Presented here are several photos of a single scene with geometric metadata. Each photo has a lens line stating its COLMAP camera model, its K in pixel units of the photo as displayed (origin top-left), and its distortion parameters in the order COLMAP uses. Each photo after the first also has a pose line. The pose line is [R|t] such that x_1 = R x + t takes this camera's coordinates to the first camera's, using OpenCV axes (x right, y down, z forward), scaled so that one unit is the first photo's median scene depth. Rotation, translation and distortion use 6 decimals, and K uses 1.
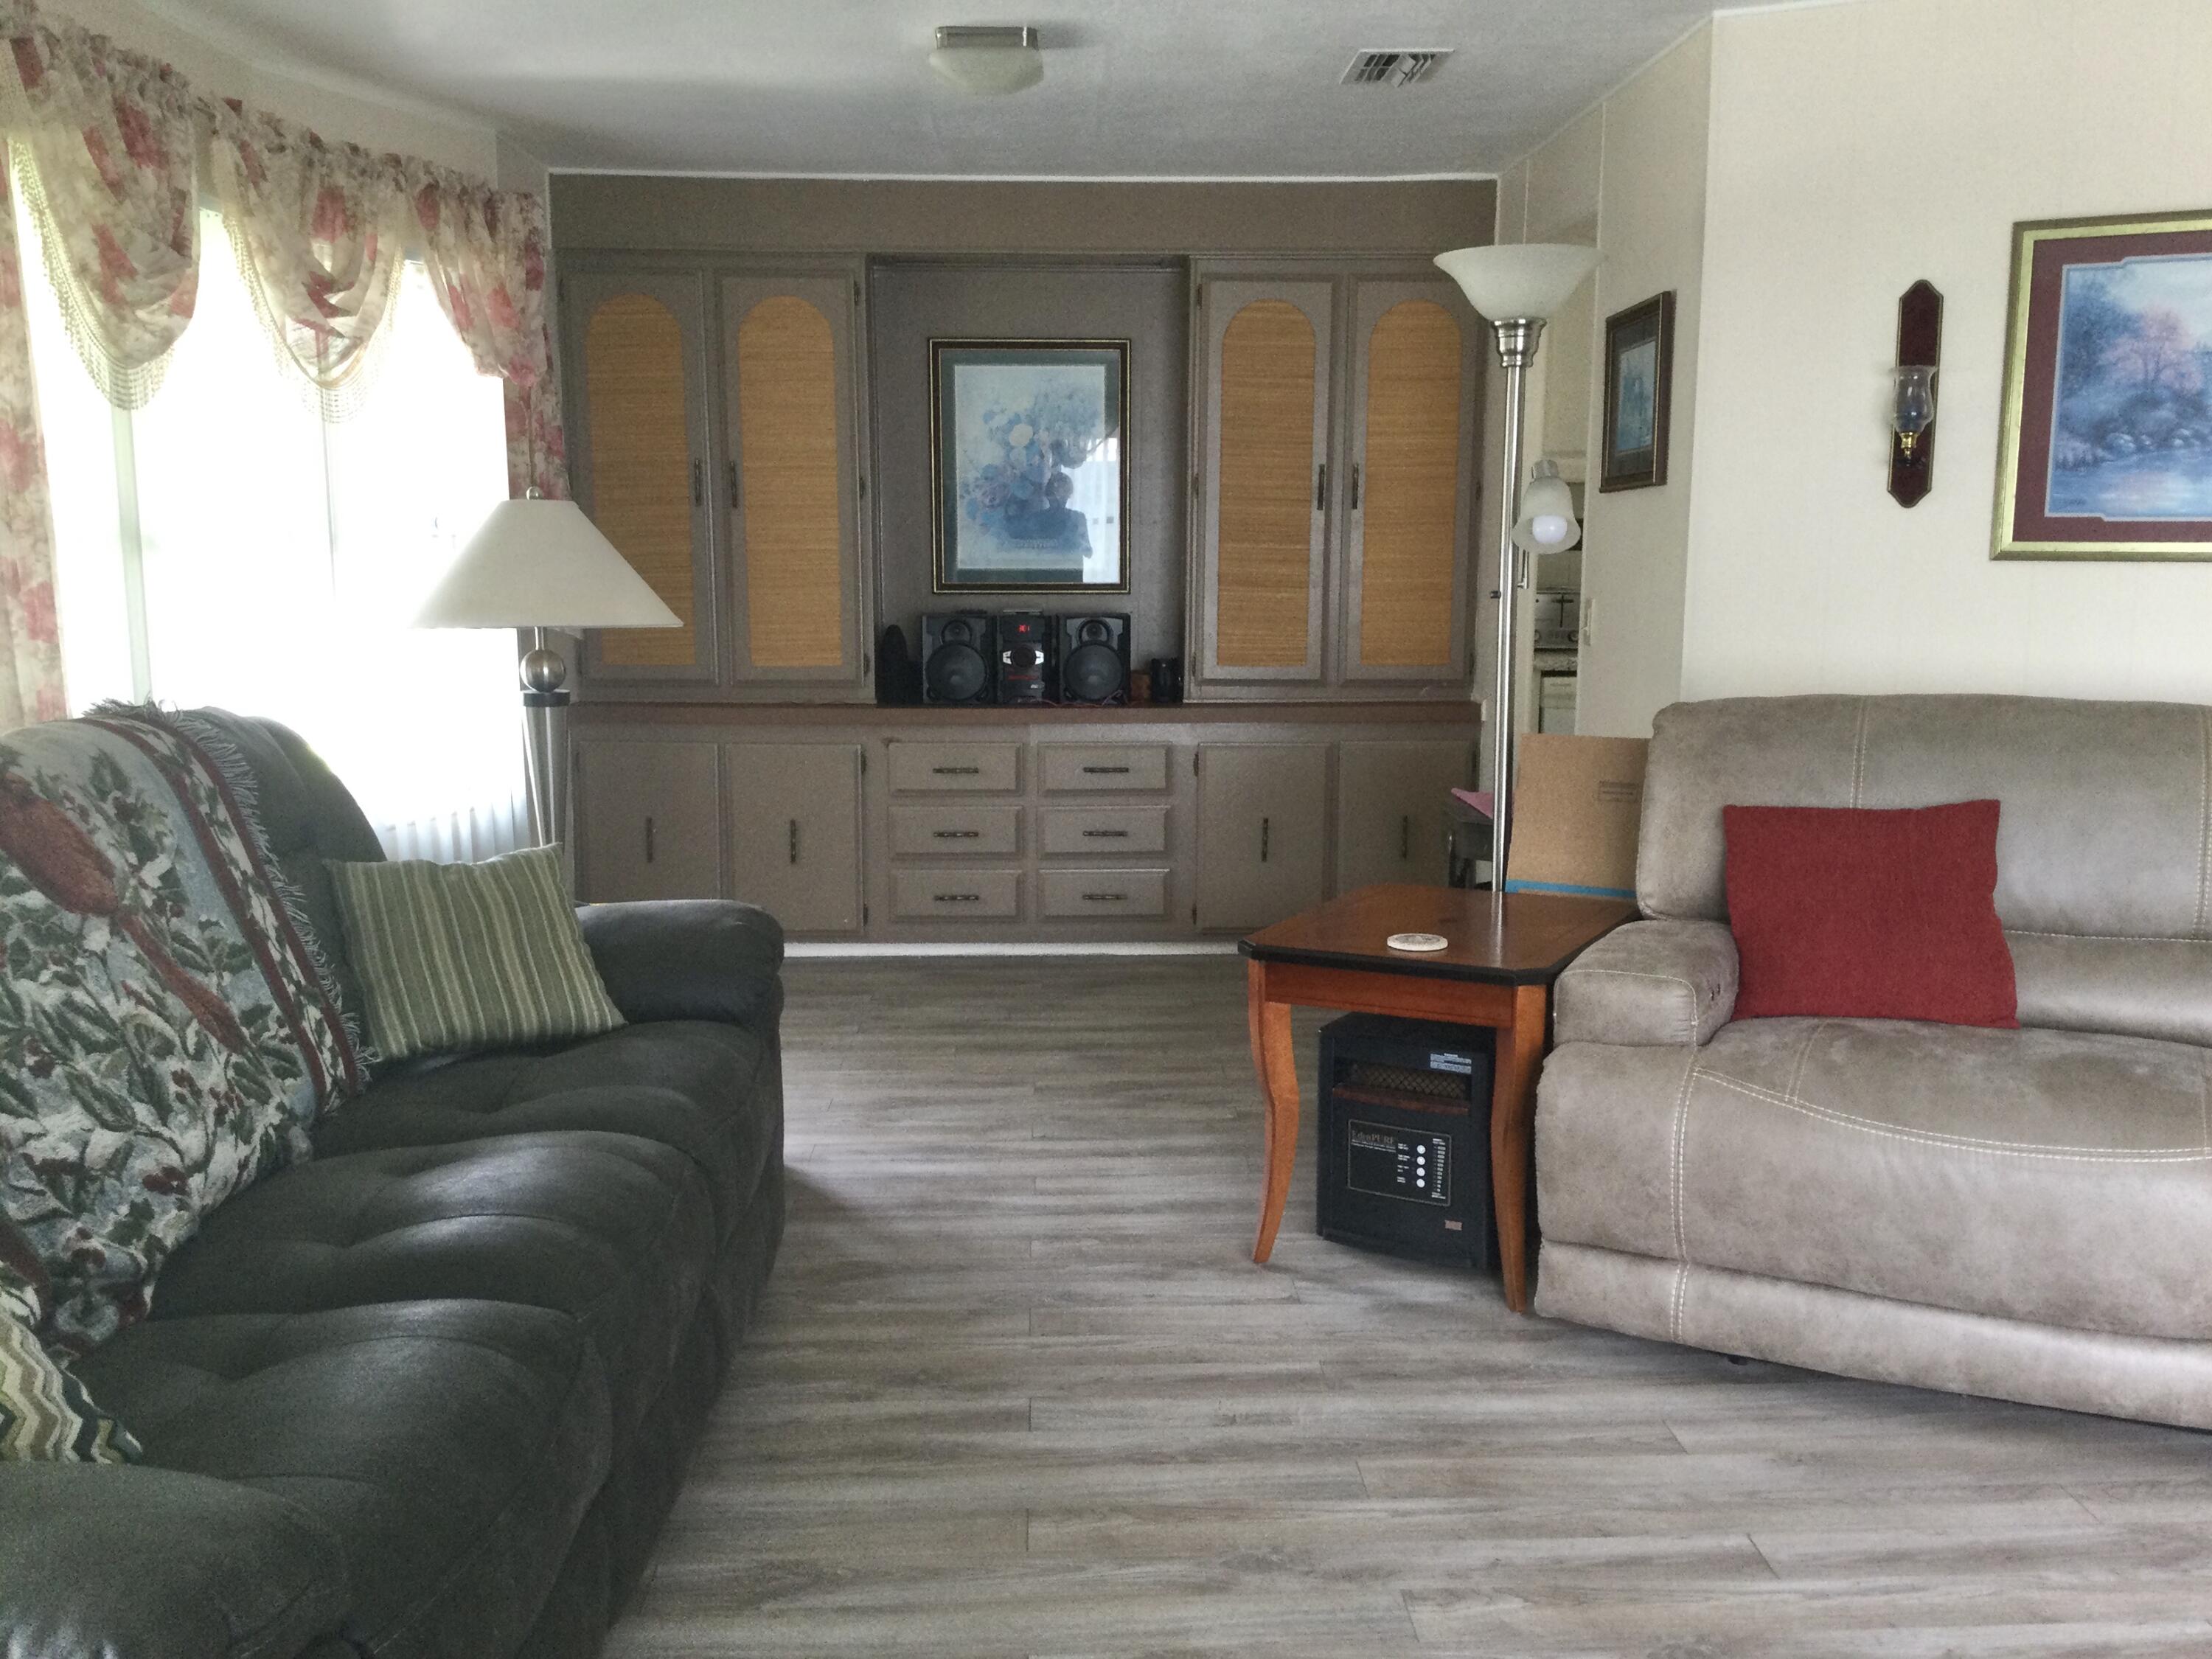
lens RADIAL K [[1995.7, 0, 1114.6], [0, 1995.7, 860.3], [0, 0, 1]] dist [0.154481, -0.316693]
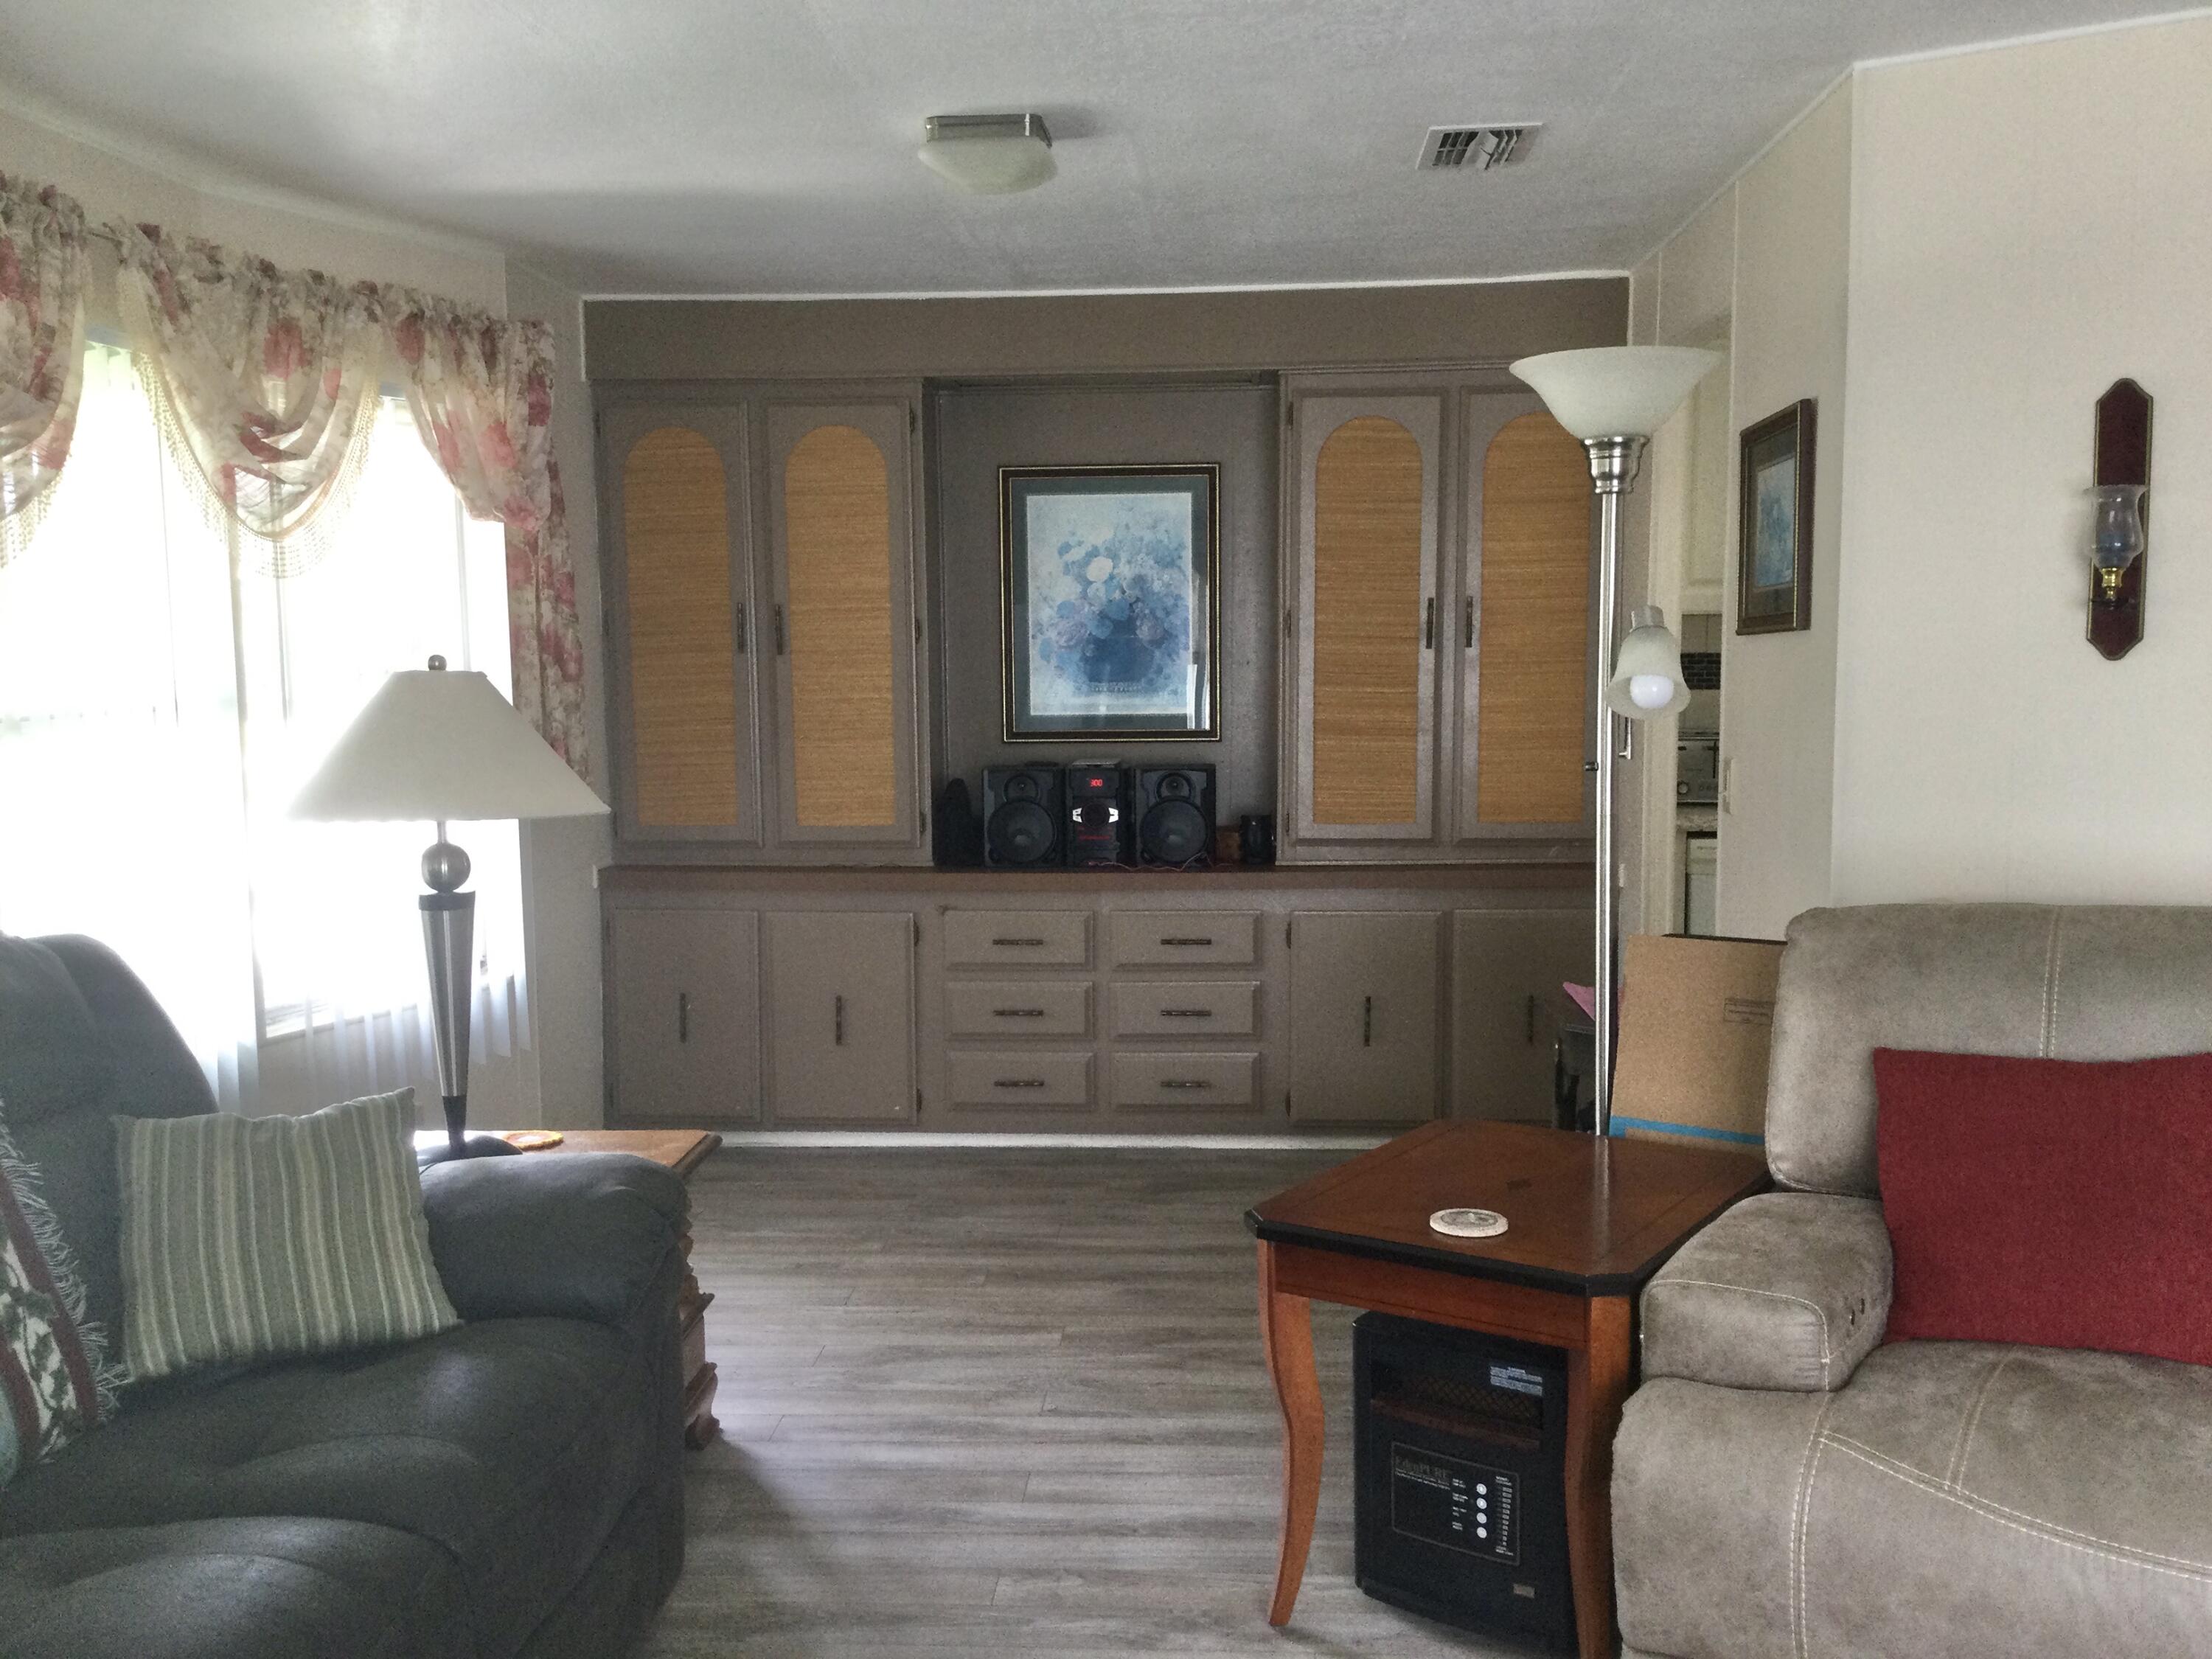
lens RADIAL K [[1995.7, 0, 1114.6], [0, 1995.7, 860.3], [0, 0, 1]] dist [0.154481, -0.316693]
pose [[0.994986, 0.000048, -0.100015, 0.089998], [-0.005483, 0.998522, -0.054066, -0.056054], [0.099865, 0.054343, 0.993516, 0.193479]]
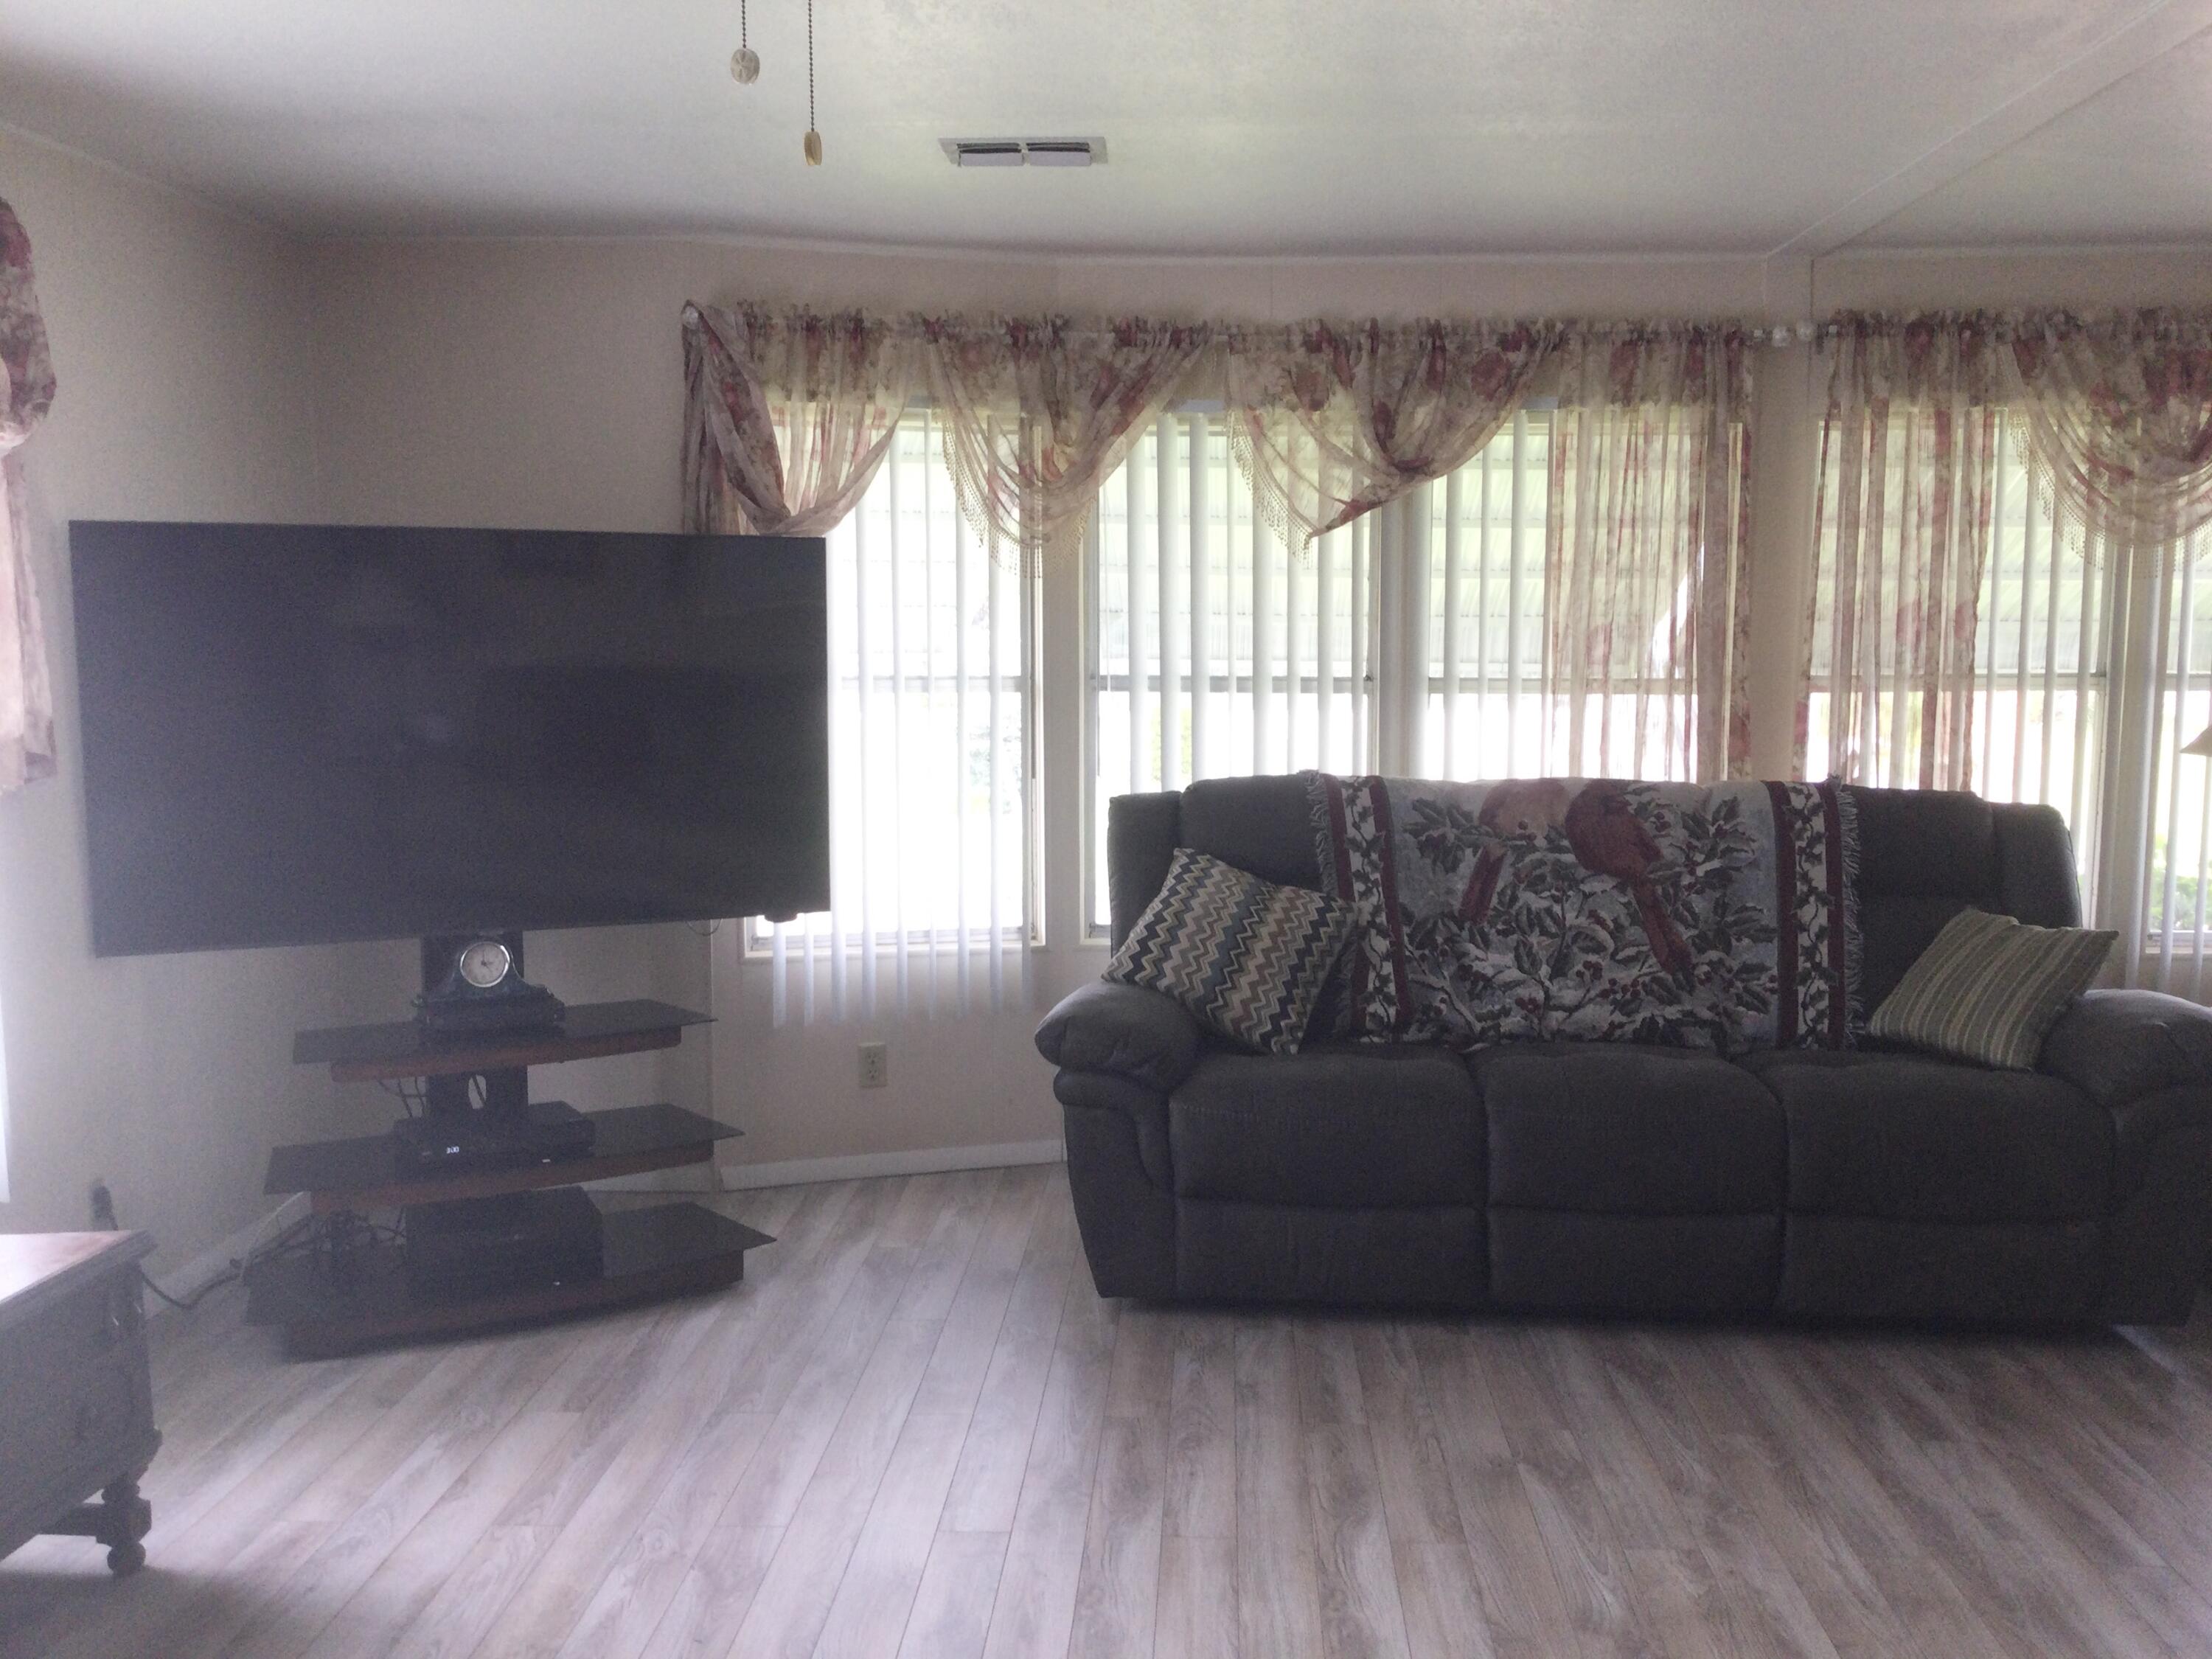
lens RADIAL K [[1997.0, 0, 1120.4], [0, 1997.0, 872.5], [0, 0, 1]] dist [0.120176, -0.242294]
pose [[-0.089324, 0.130077, -0.987472, 0.942351], [-0.162493, 0.976249, 0.143298, -0.115577], [0.982658, 0.173257, -0.066066, 0.464657]]
